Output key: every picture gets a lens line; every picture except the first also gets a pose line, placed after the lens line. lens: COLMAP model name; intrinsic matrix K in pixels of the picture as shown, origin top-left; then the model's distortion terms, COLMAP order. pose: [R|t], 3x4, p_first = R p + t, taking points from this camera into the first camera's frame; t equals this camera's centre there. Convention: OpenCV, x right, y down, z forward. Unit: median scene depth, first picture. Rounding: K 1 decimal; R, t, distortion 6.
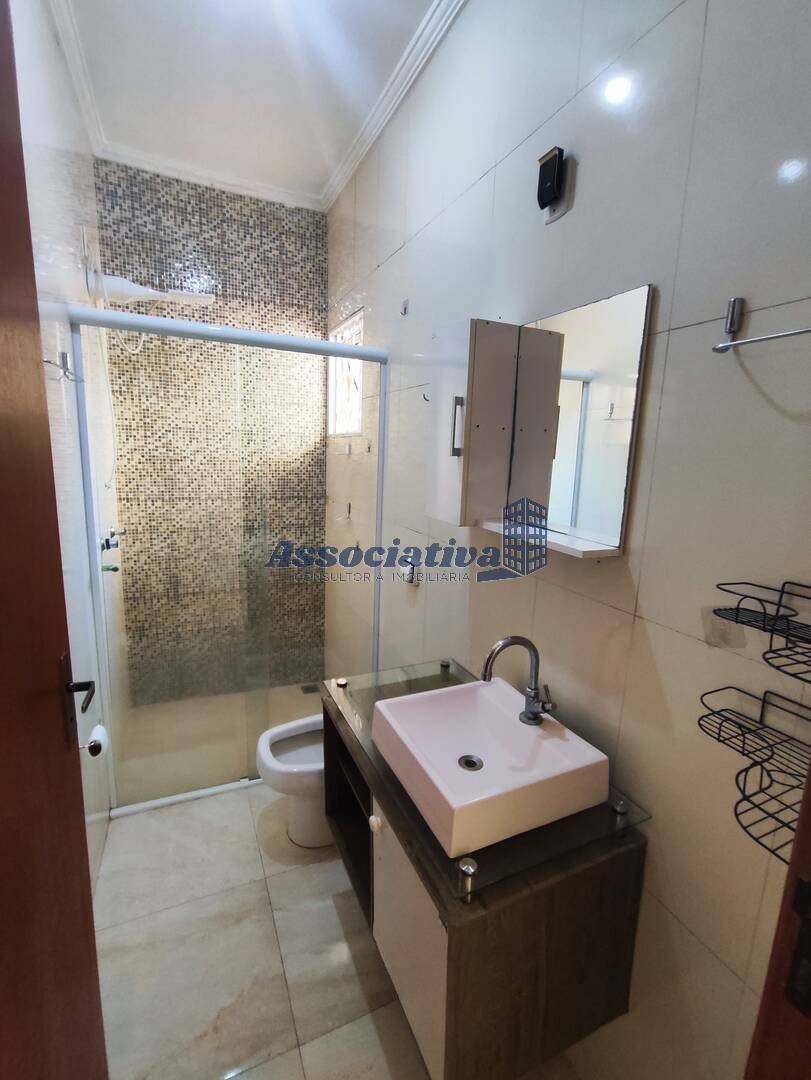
lens RADIAL K [[492.3, 0, 405.1], [0, 492.3, 533.8], [0, 0, 1]] dist [-0.020696, 0.012515]
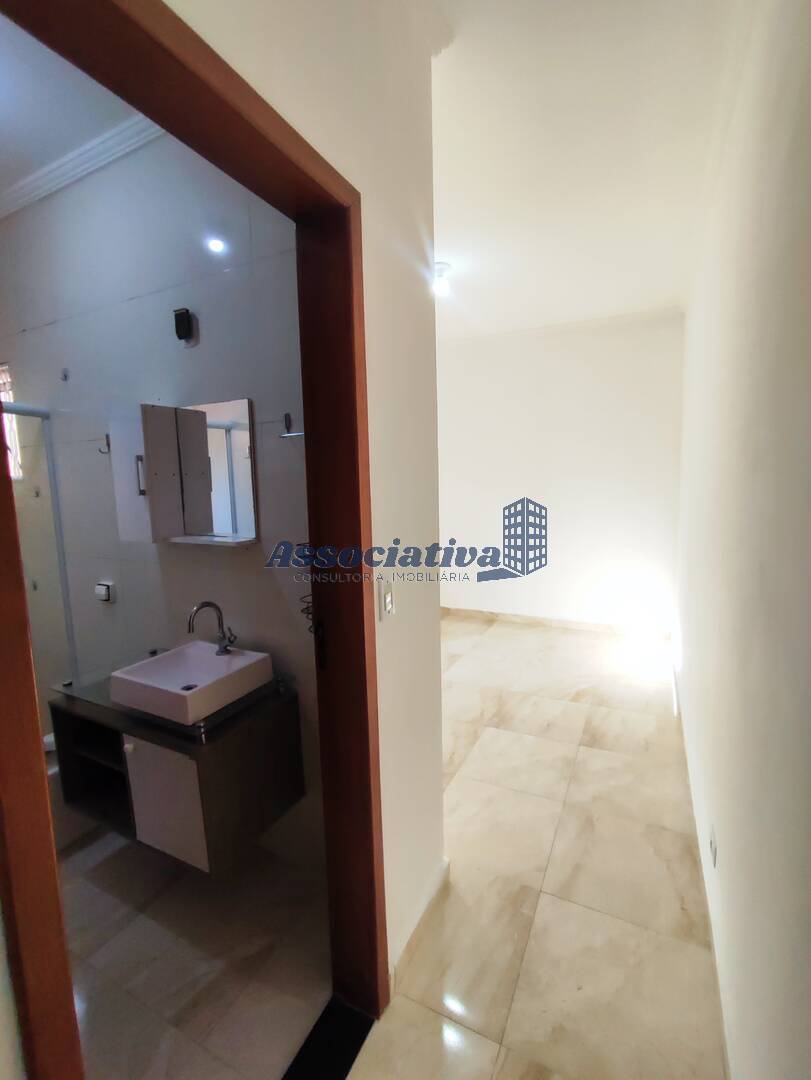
lens RADIAL K [[492.3, 0, 403.5], [0, 492.3, 535.4], [0, 0, 1]] dist [-0.020696, 0.012515]
pose [[0.787618, -0.130995, 0.602078, -0.196132], [0.159587, 0.987166, 0.006012, 0.081683], [-0.595138, 0.091349, 0.798415, -0.671776]]
